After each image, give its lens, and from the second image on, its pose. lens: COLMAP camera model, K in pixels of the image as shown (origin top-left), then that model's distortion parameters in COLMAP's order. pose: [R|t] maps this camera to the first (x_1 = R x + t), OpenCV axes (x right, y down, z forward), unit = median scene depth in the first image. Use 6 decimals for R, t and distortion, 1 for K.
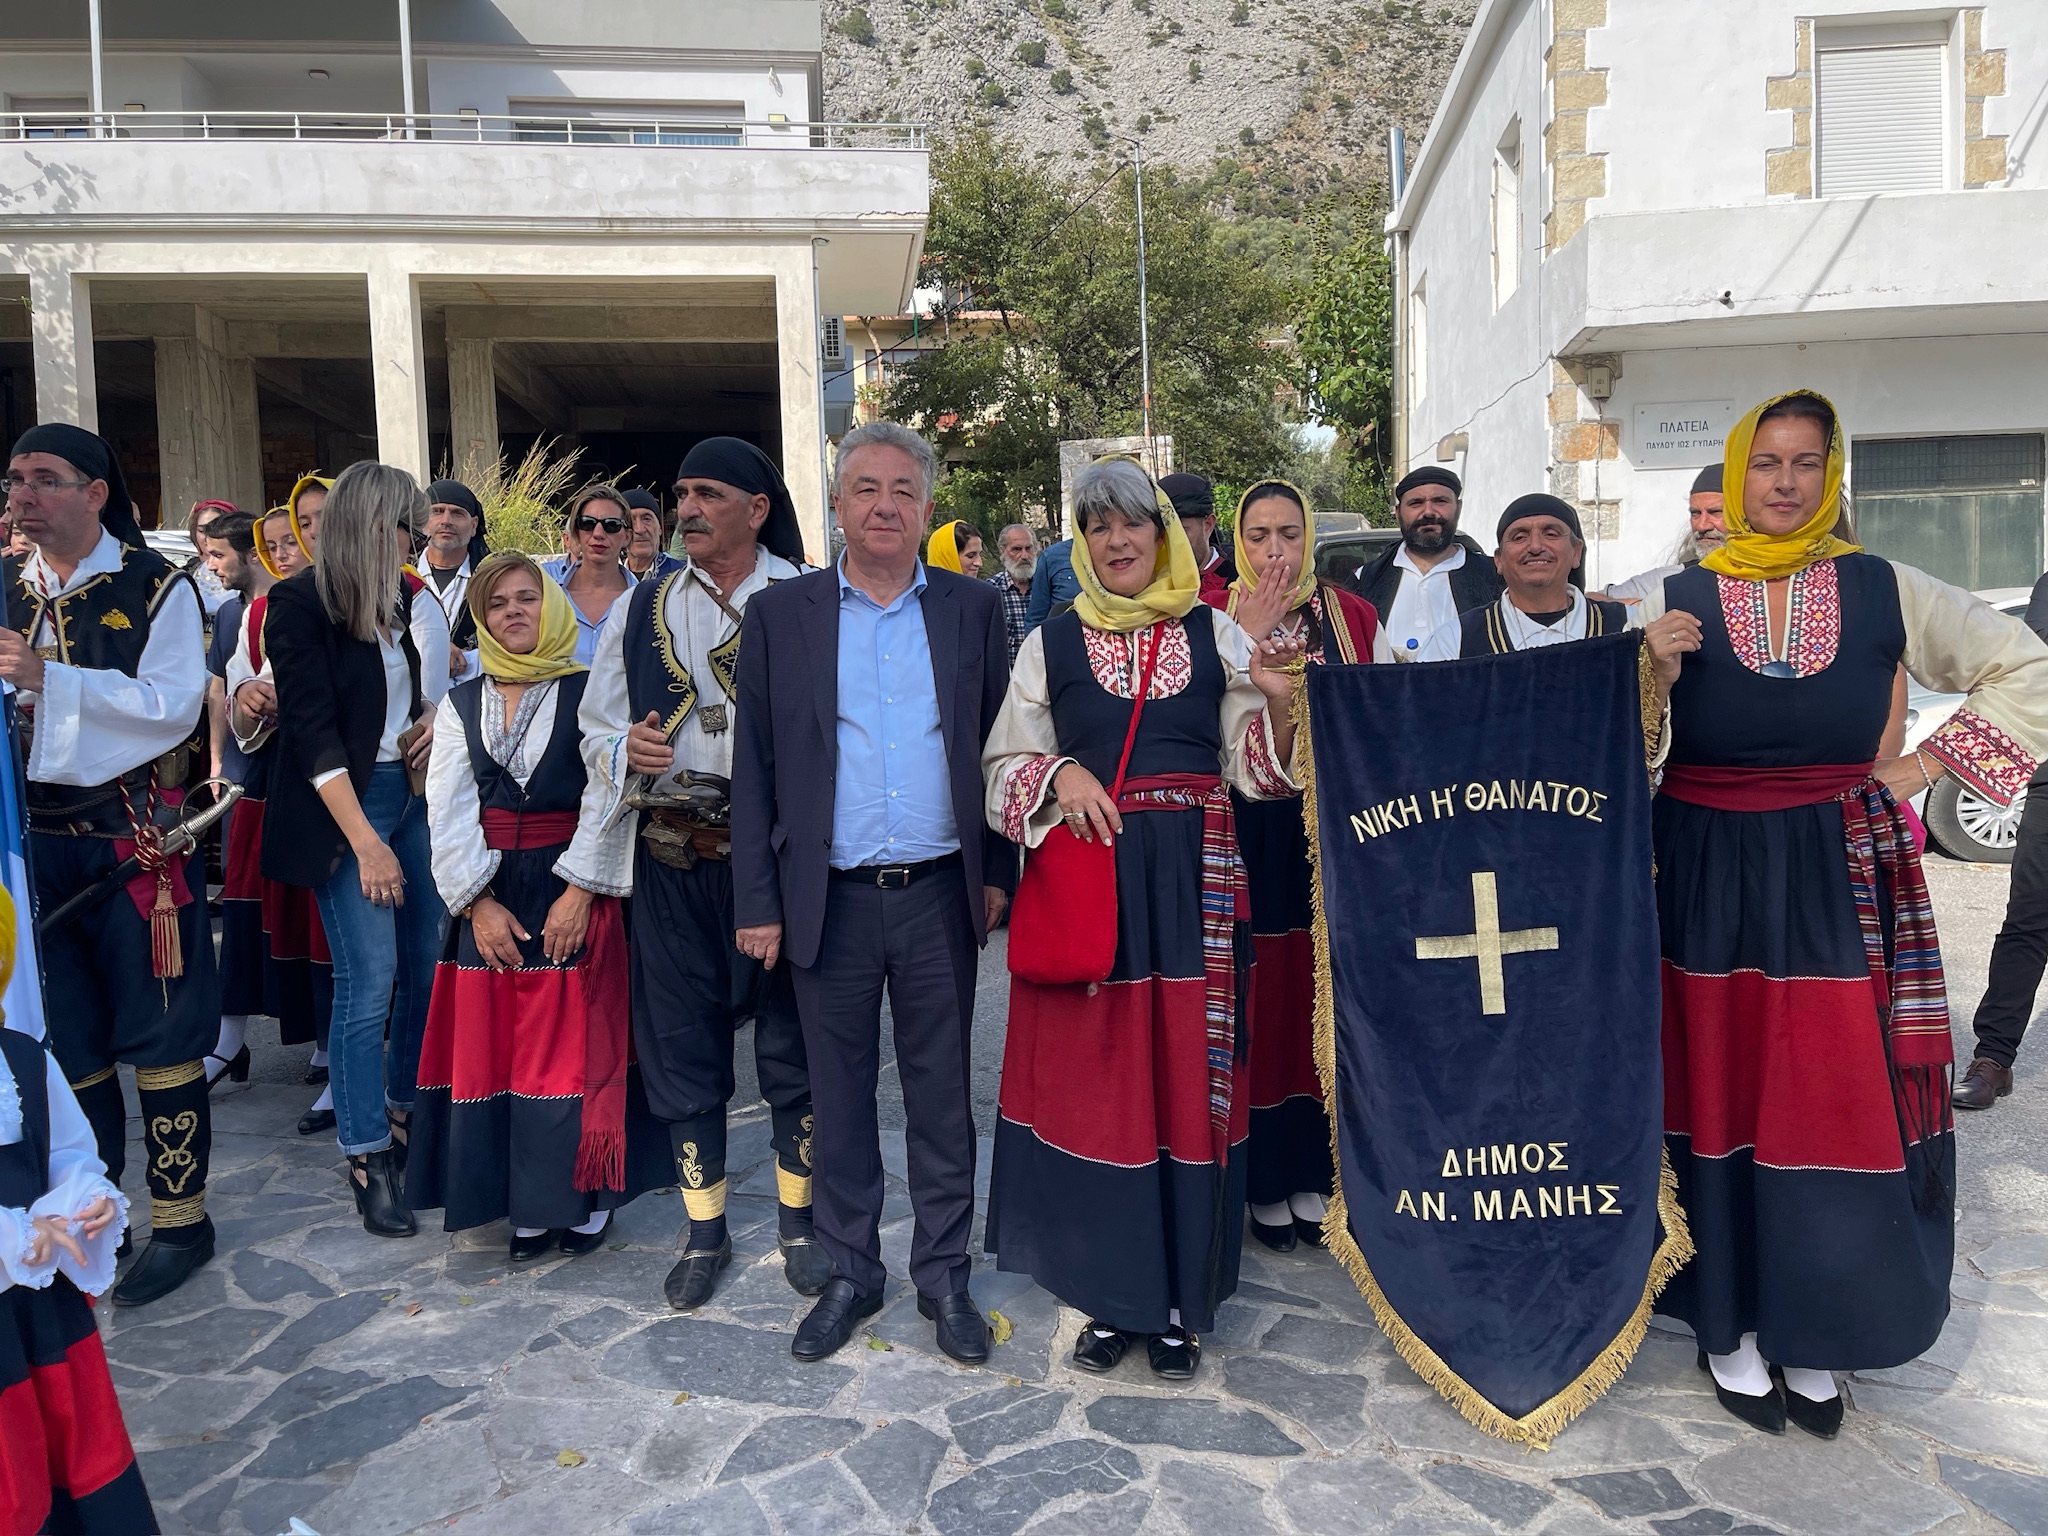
lens RADIAL K [[1533.2, 0, 1022.4], [0, 1533.2, 762.1], [0, 0, 1]] dist [0.073675, -0.101341]
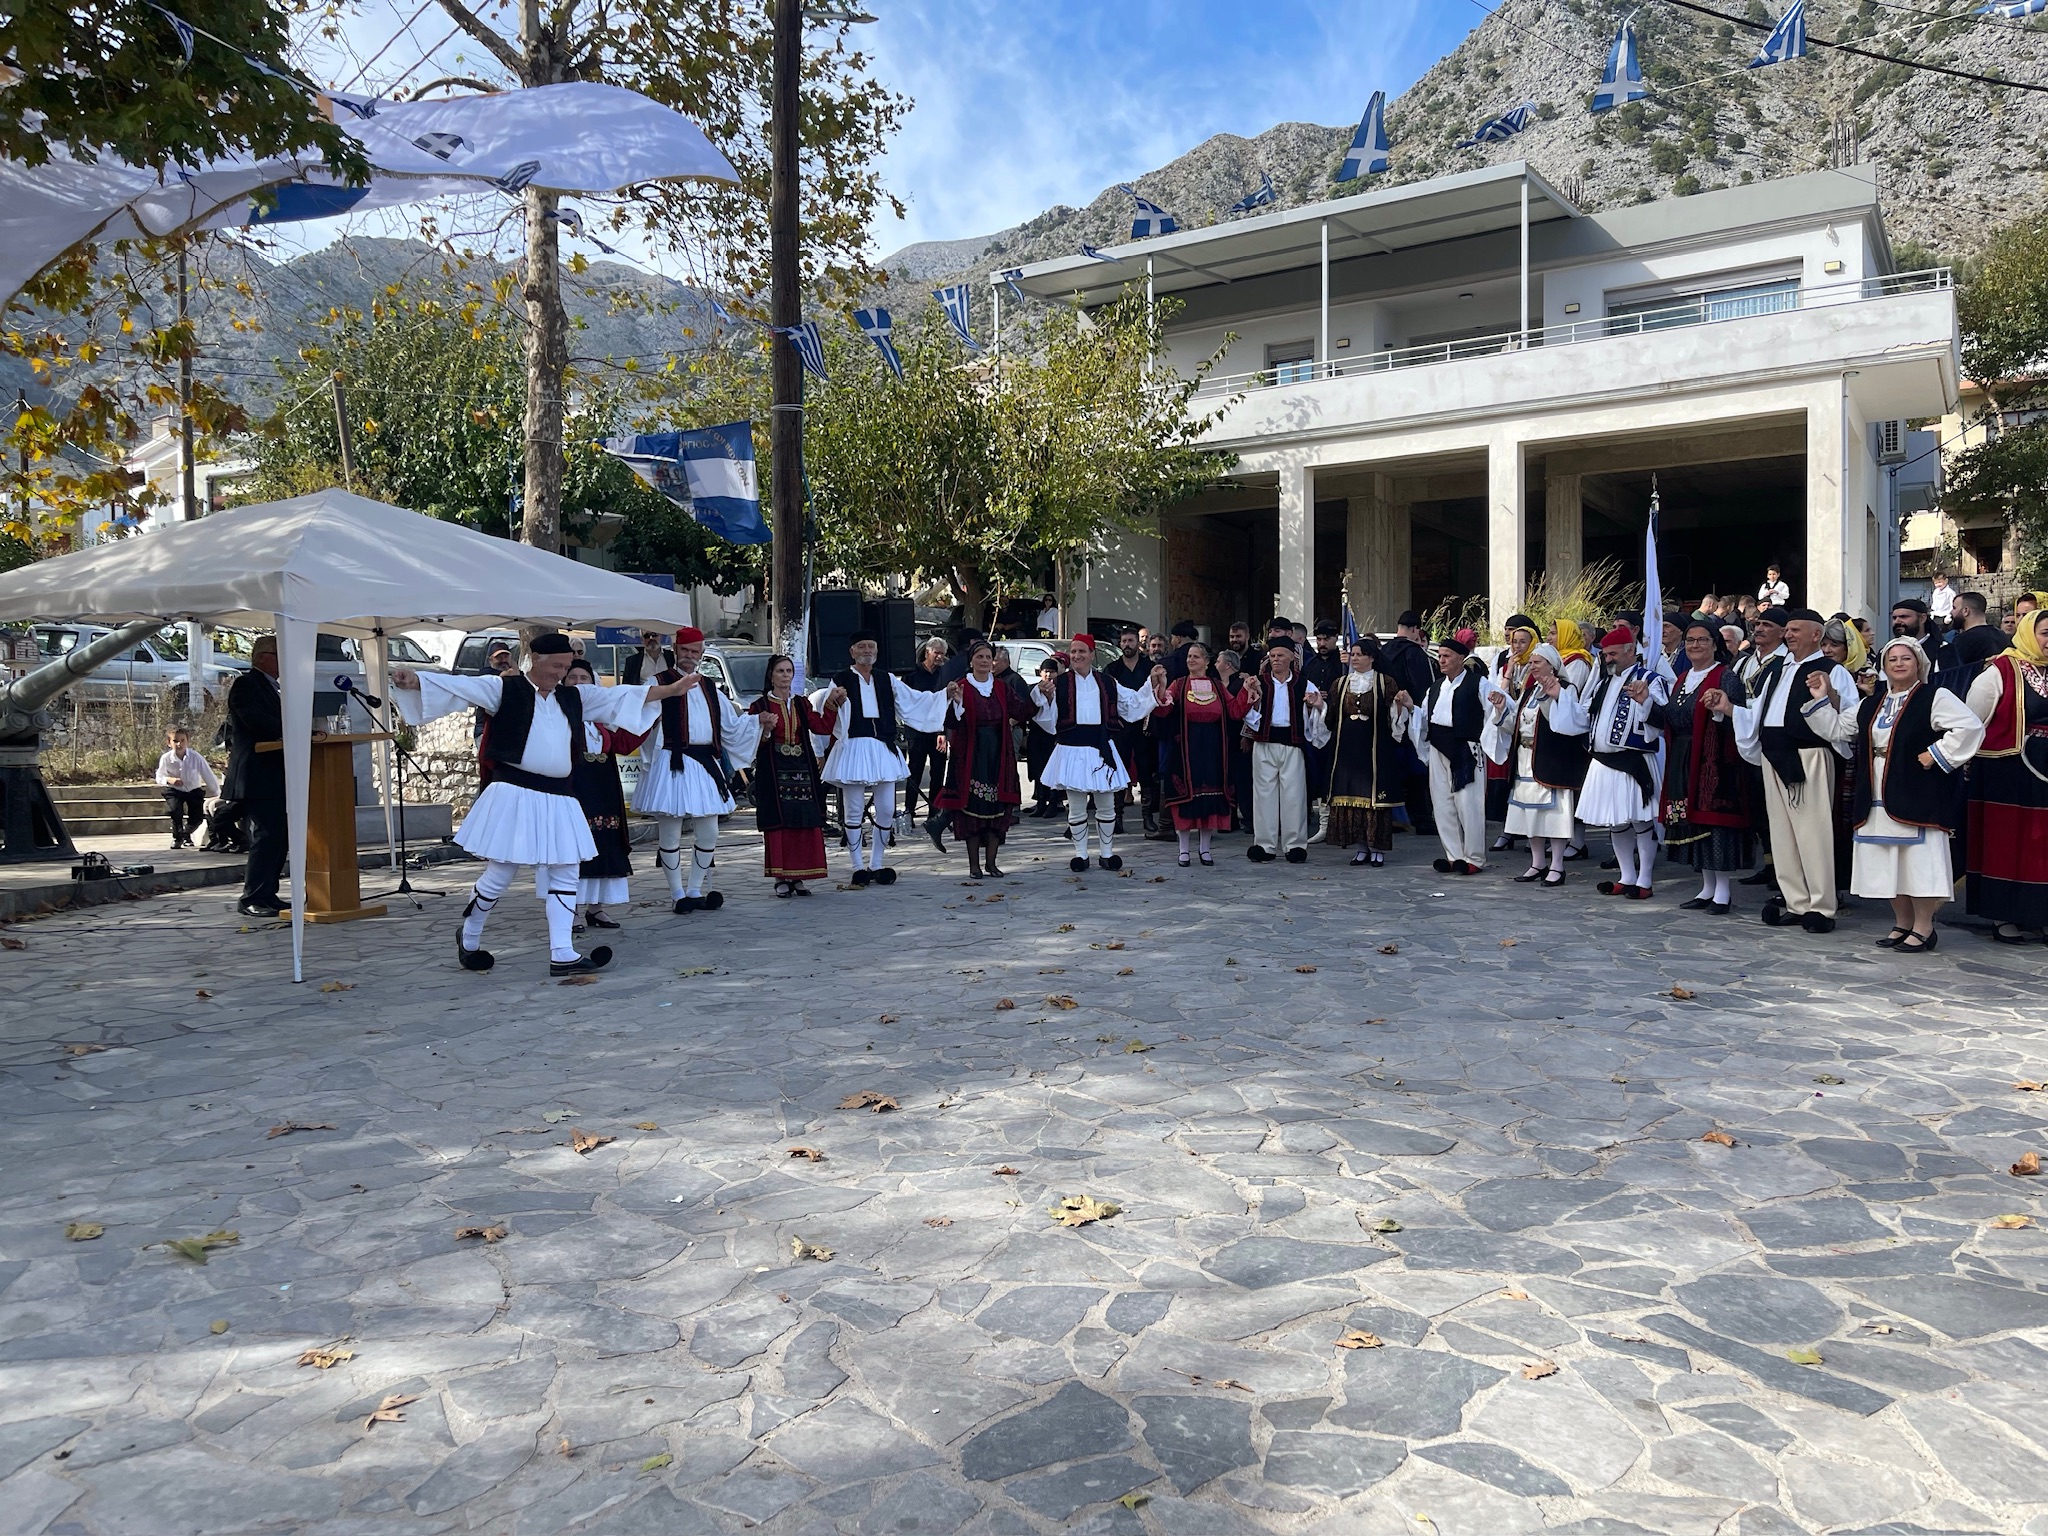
lens RADIAL K [[1533.2, 0, 1022.4], [0, 1533.2, 762.1], [0, 0, 1]] dist [0.073675, -0.101341]
pose [[0.769853, 0.026676, -0.637663, 0.145830], [-0.057743, 0.997940, -0.027966, 0.036355], [0.635604, 0.058350, 0.769807, -0.315191]]
